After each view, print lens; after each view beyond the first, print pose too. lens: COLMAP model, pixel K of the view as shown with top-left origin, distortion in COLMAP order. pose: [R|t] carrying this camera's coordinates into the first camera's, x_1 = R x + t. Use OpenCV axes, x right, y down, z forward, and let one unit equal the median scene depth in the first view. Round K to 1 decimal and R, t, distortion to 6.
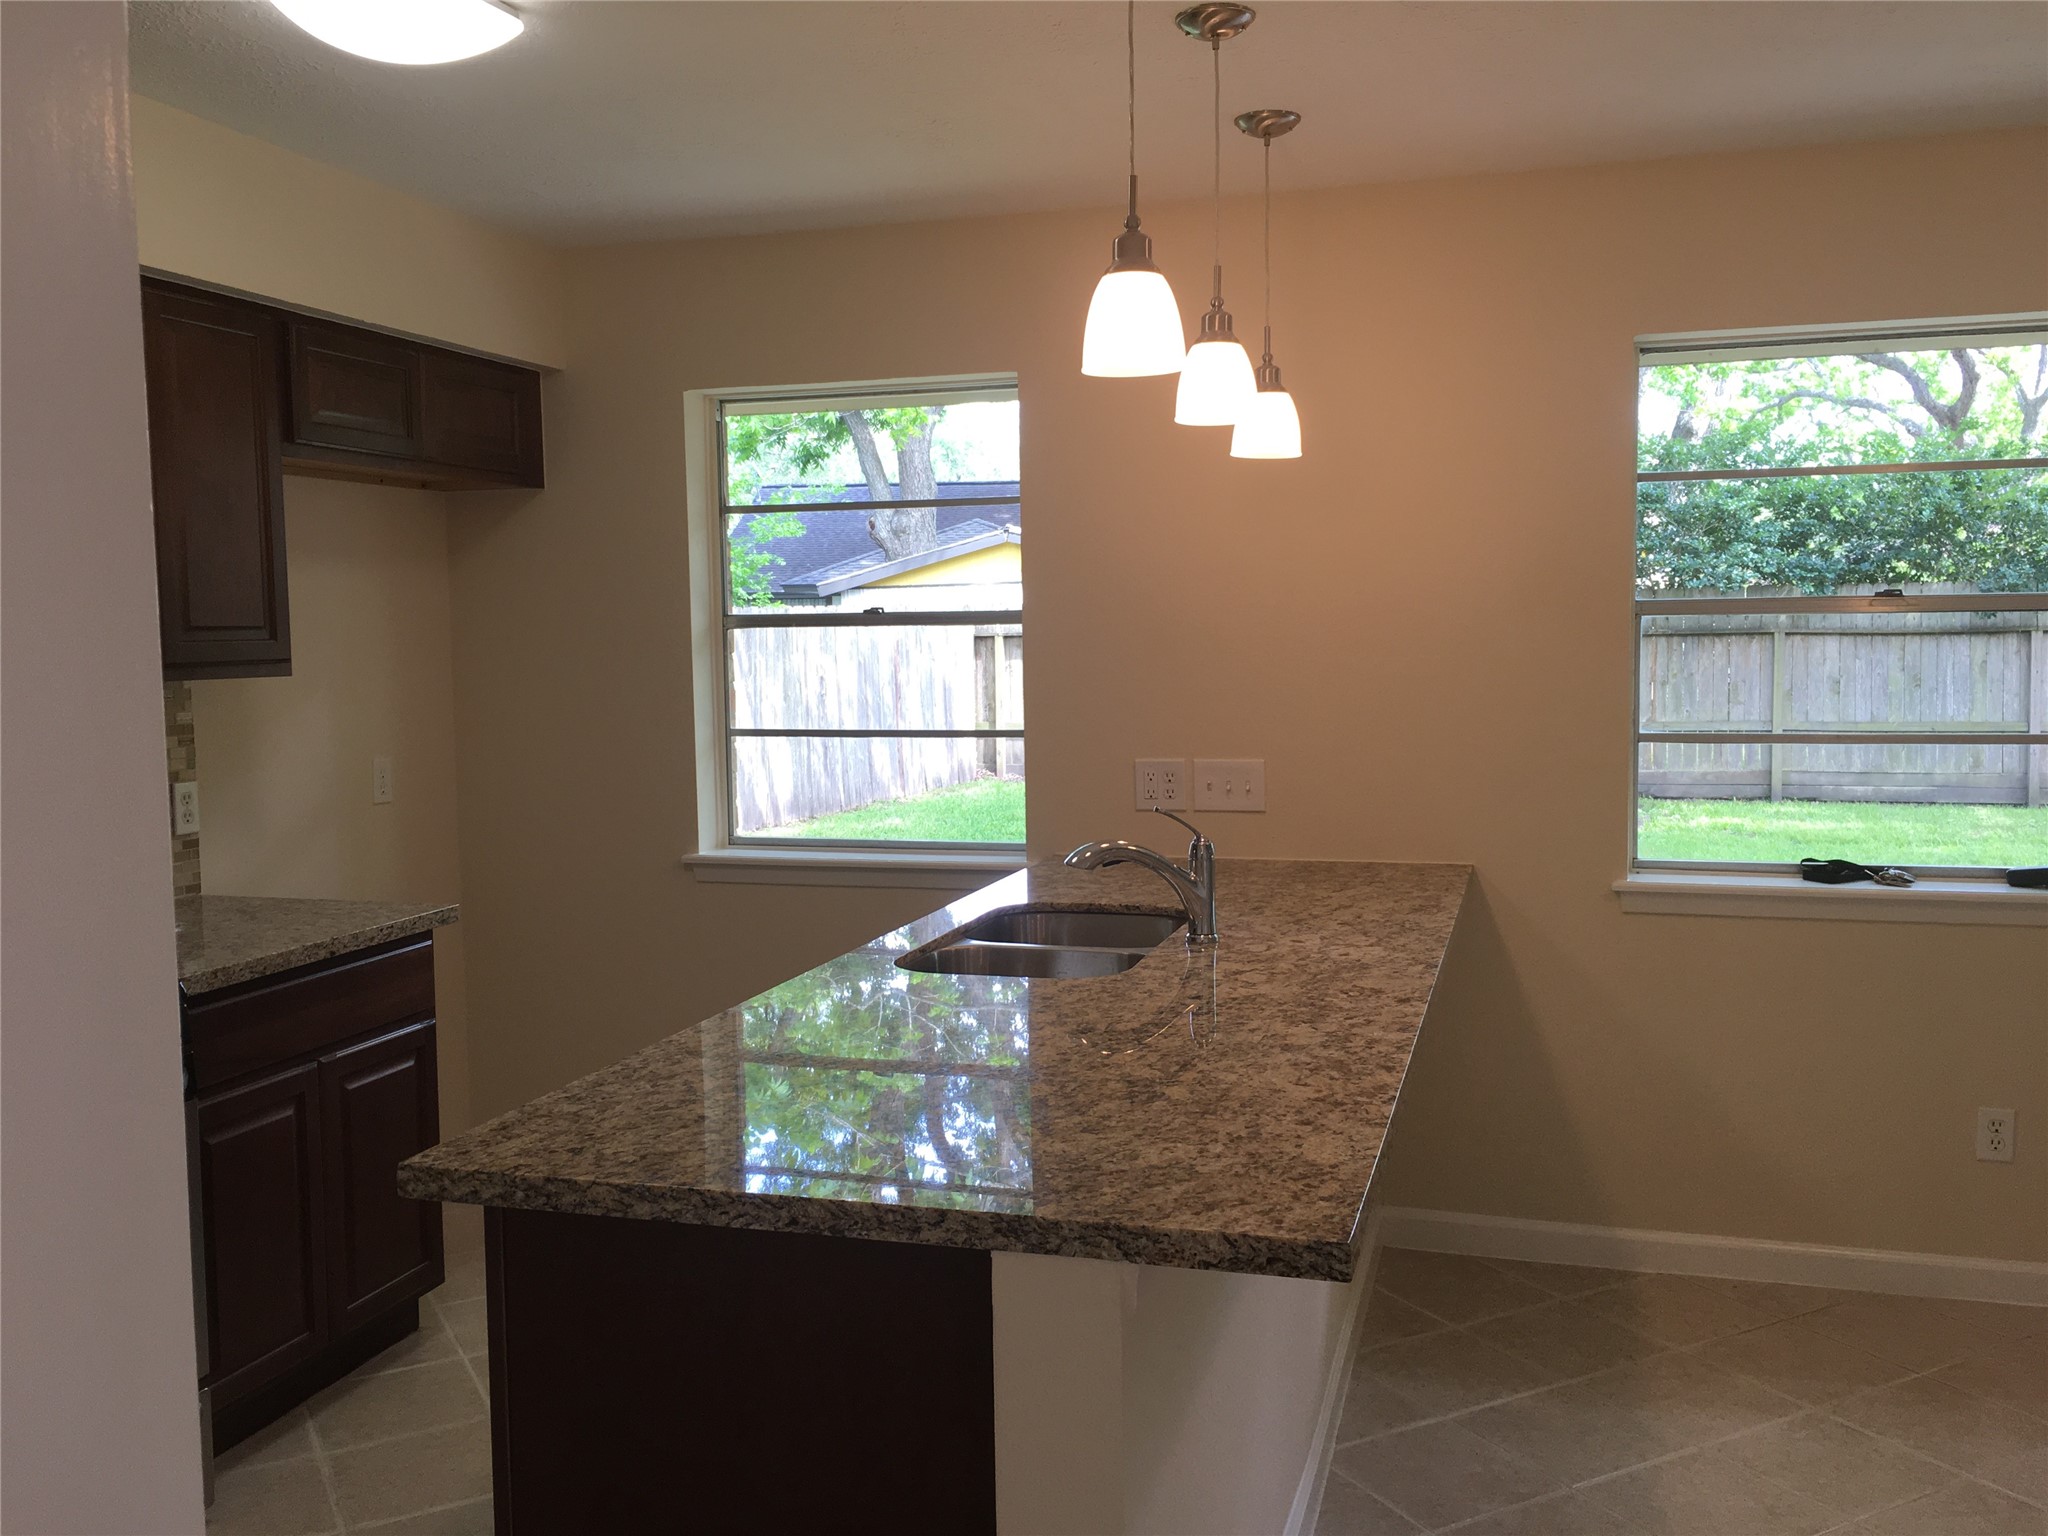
lens RADIAL K [[1742.8, 0, 1028.4], [0, 1742.8, 767.6], [0, 0, 1]] dist [0.063937, -0.055306]
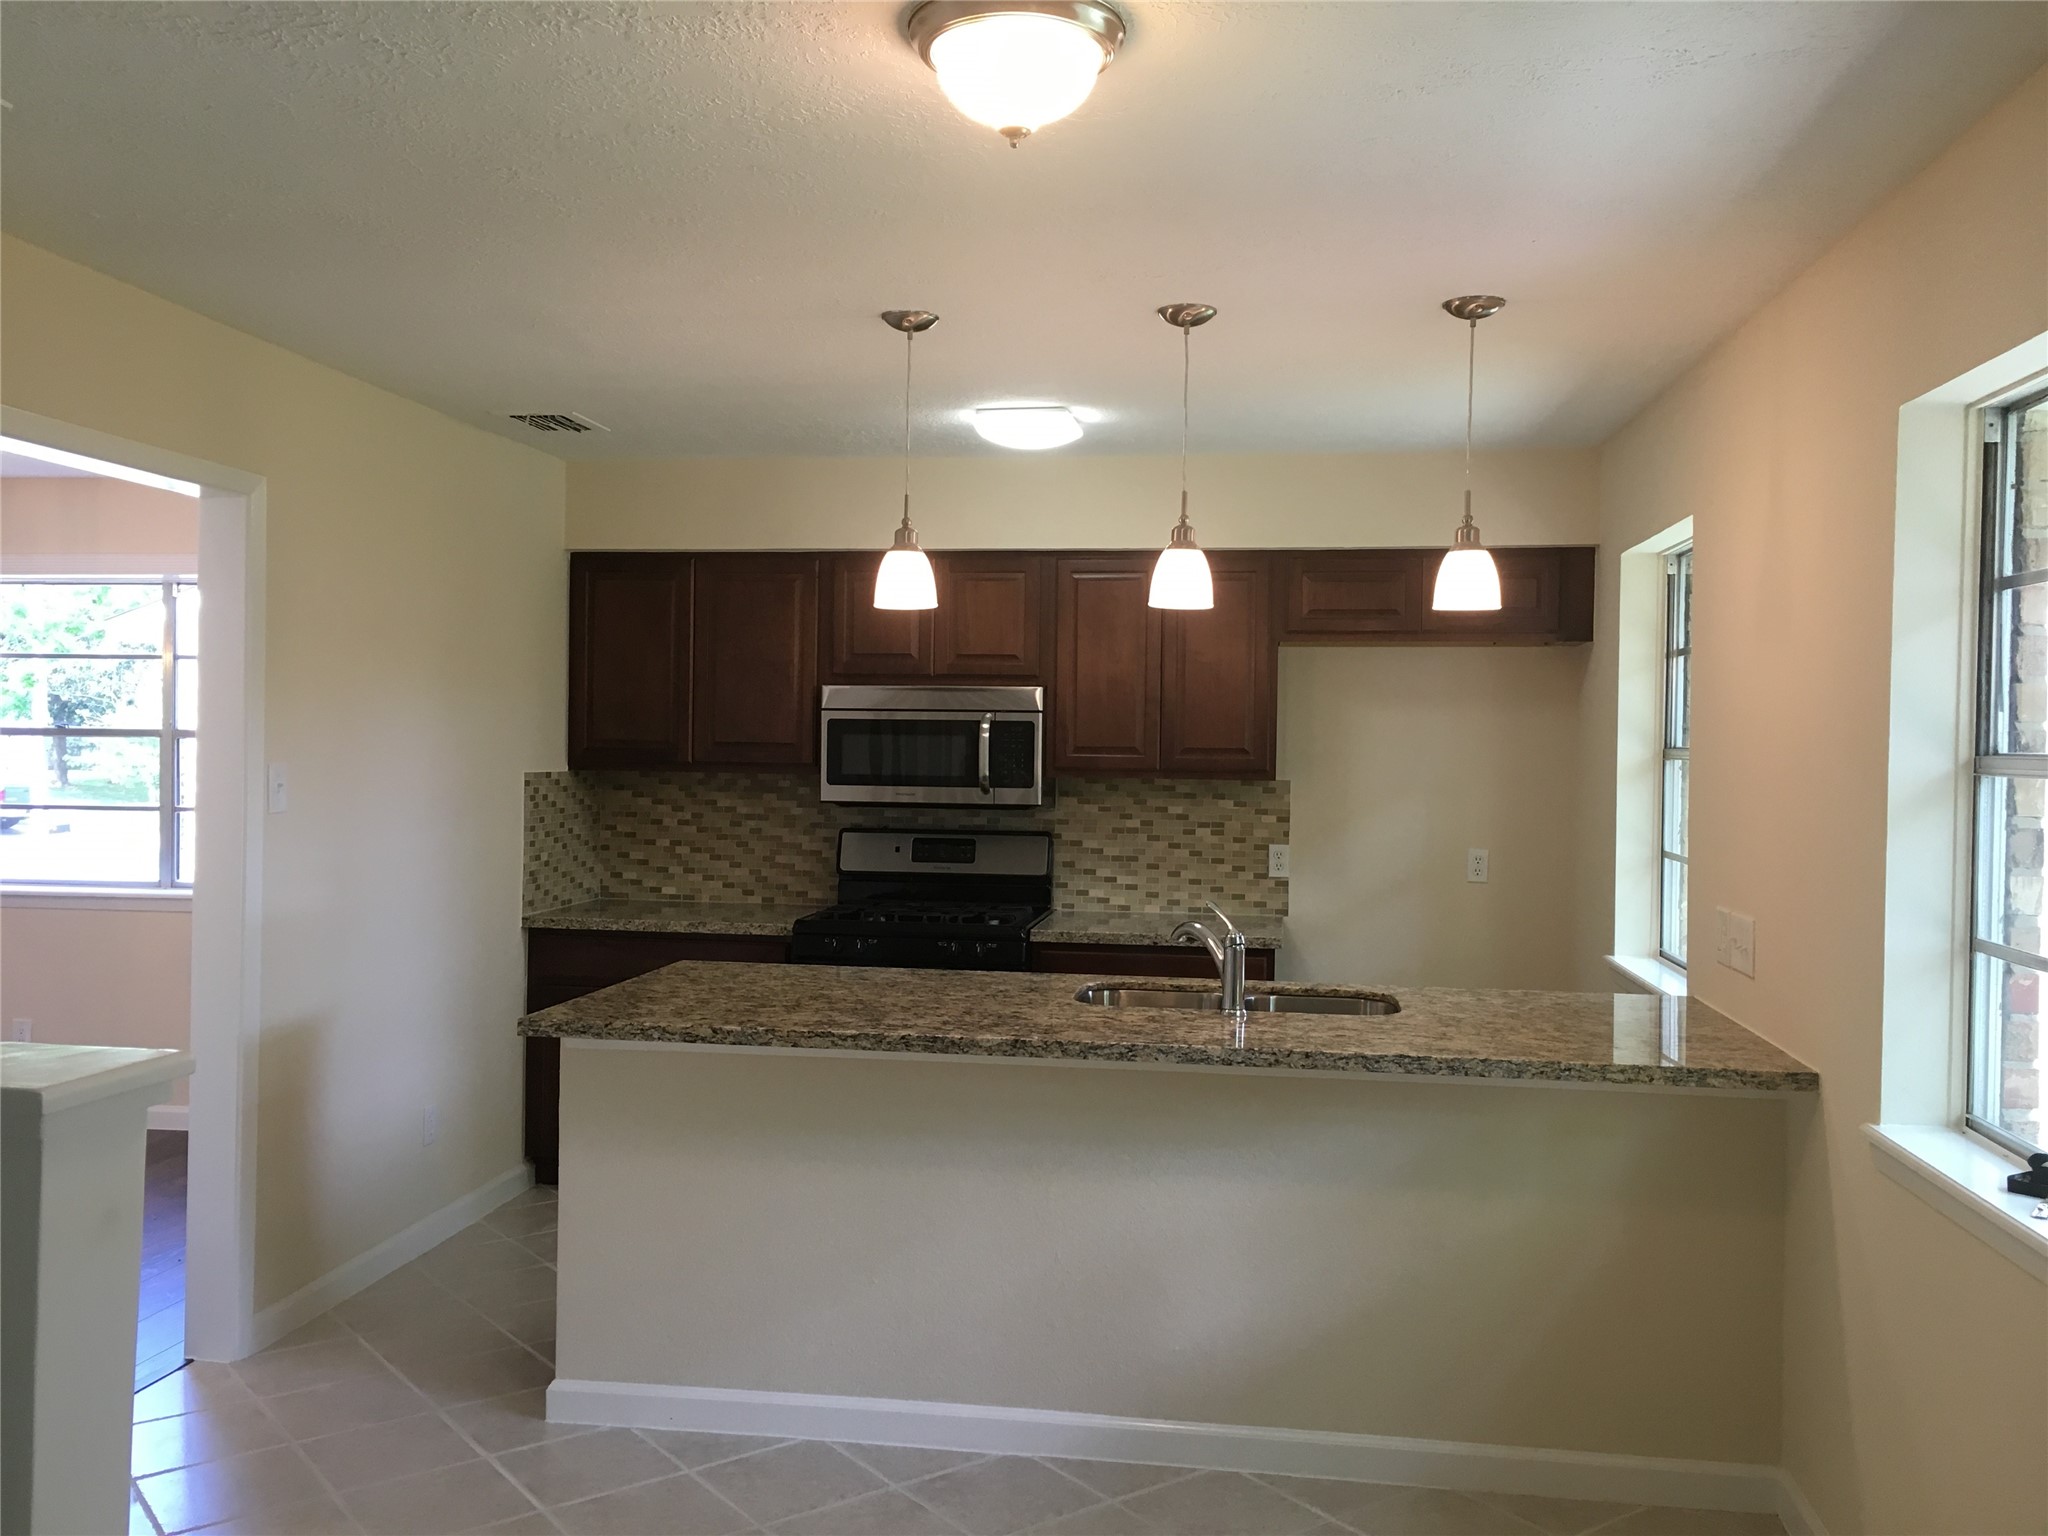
lens RADIAL K [[1742.8, 0, 1019.1], [0, 1742.8, 771.7], [0, 0, 1]] dist [0.063937, -0.055306]
pose [[0.141124, 0.034634, -0.989386, 1.953060], [-0.095114, 0.995239, 0.021272, -0.127833], [0.985412, 0.091102, 0.143747, 0.982121]]
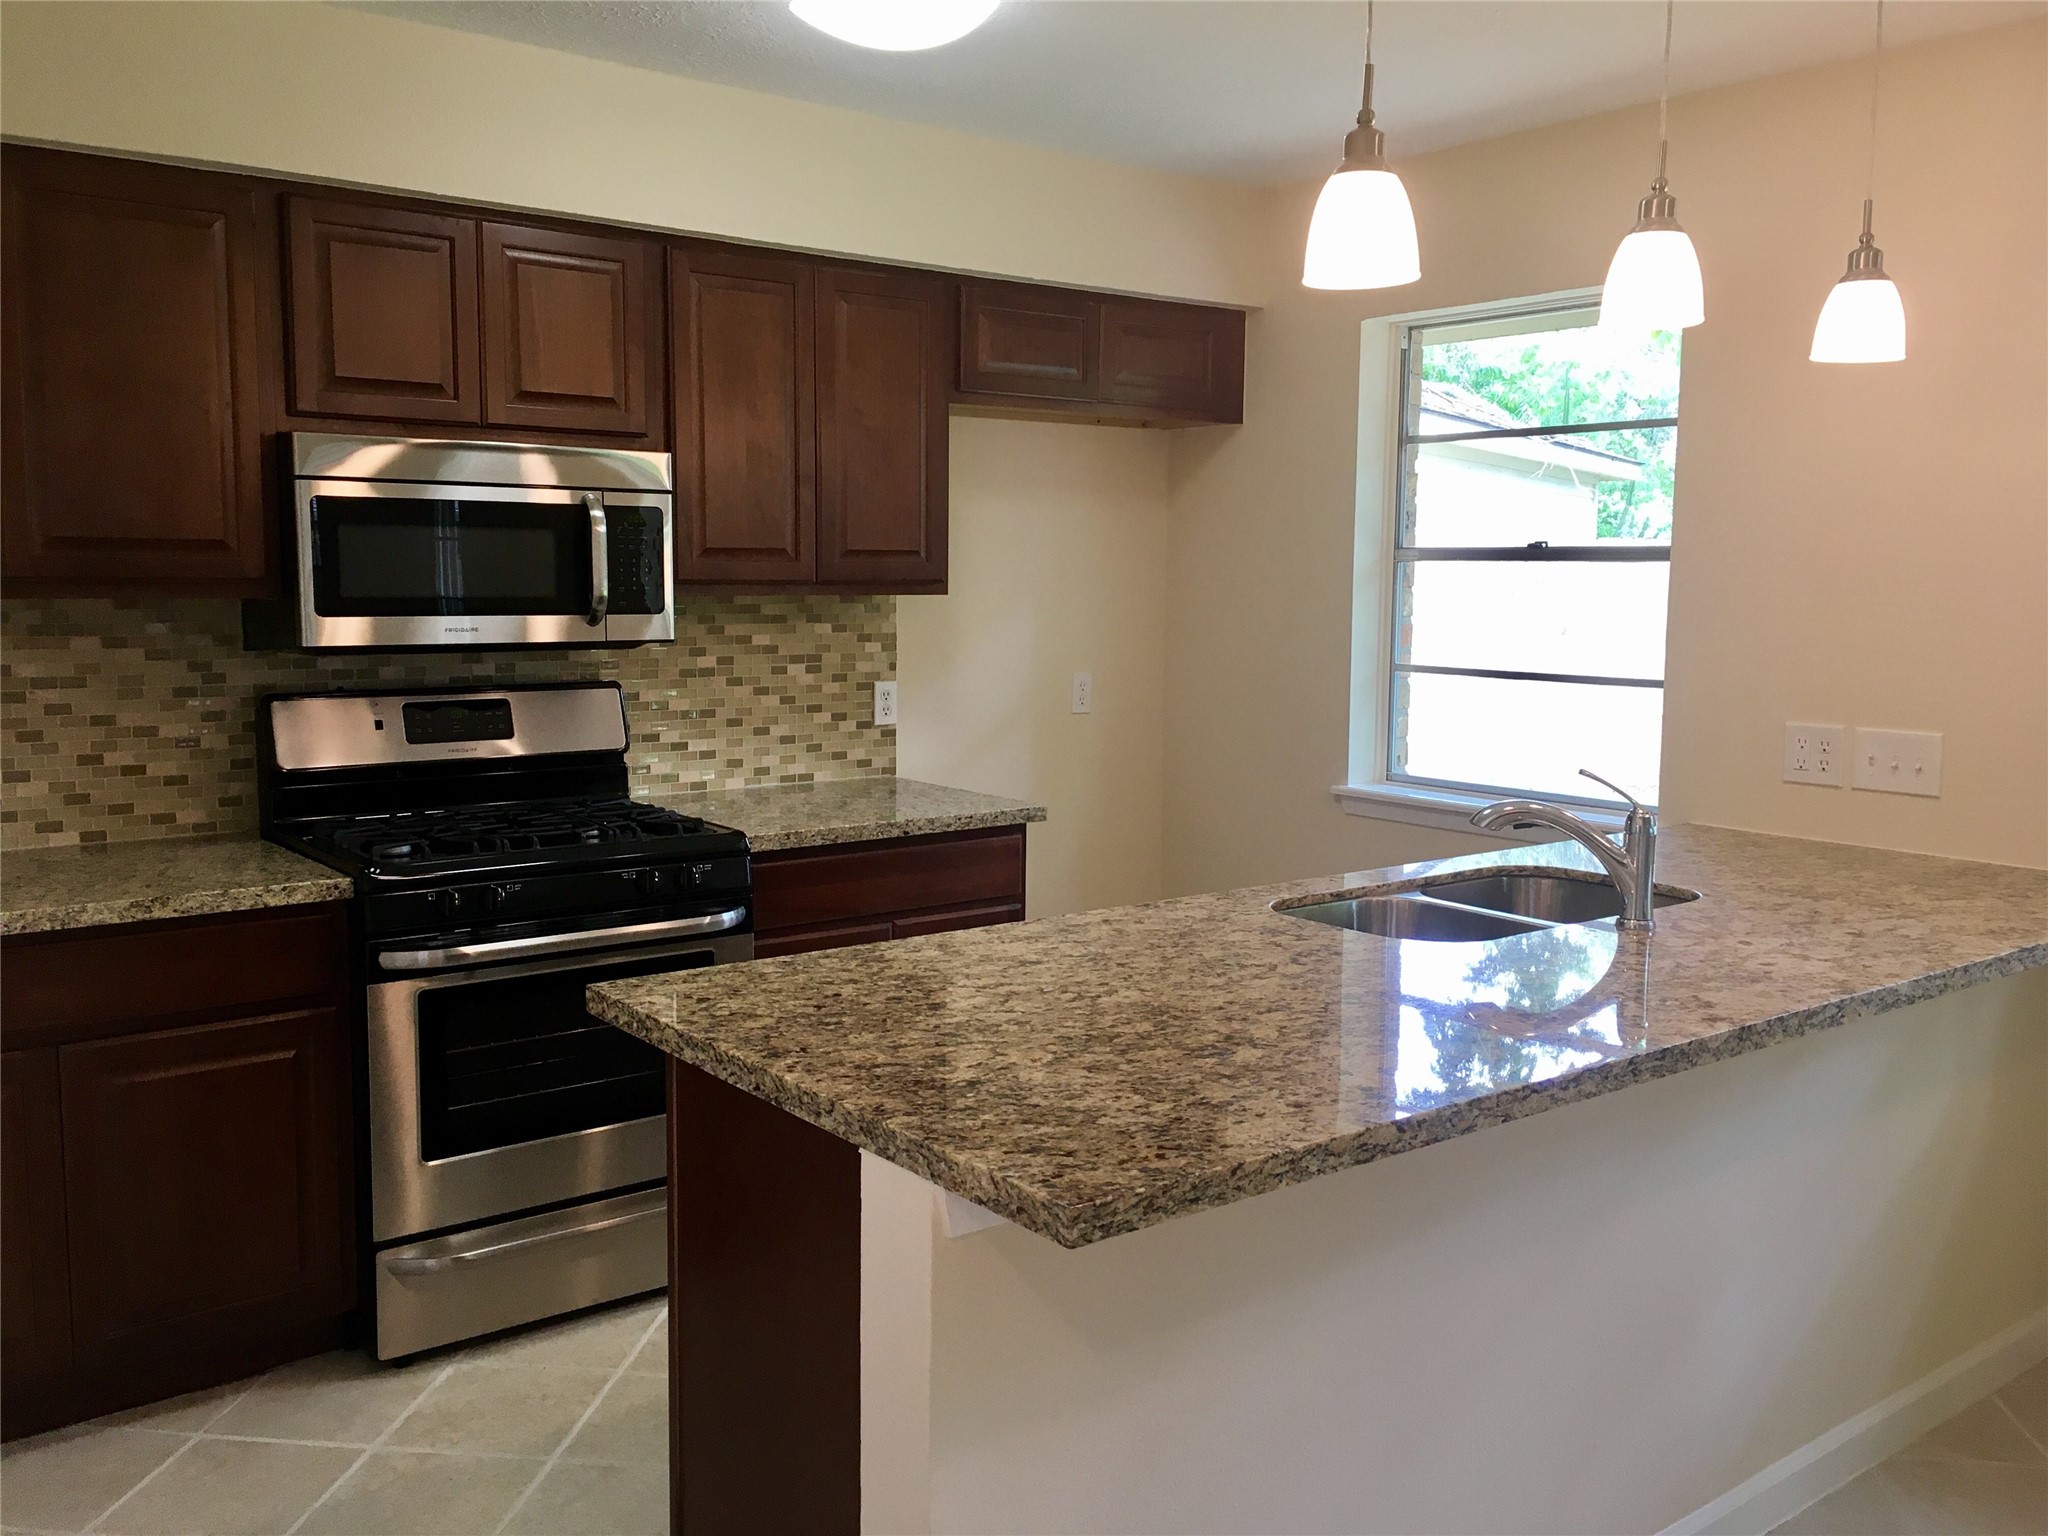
lens RADIAL K [[1742.8, 0, 1021.5], [0, 1742.8, 770.1], [0, 0, 1]] dist [0.063937, -0.055306]
pose [[0.814028, 0.089378, -0.573907, 0.519247], [-0.067114, 0.995945, 0.059910, -0.016321], [0.576935, -0.010251, 0.816726, 0.158861]]
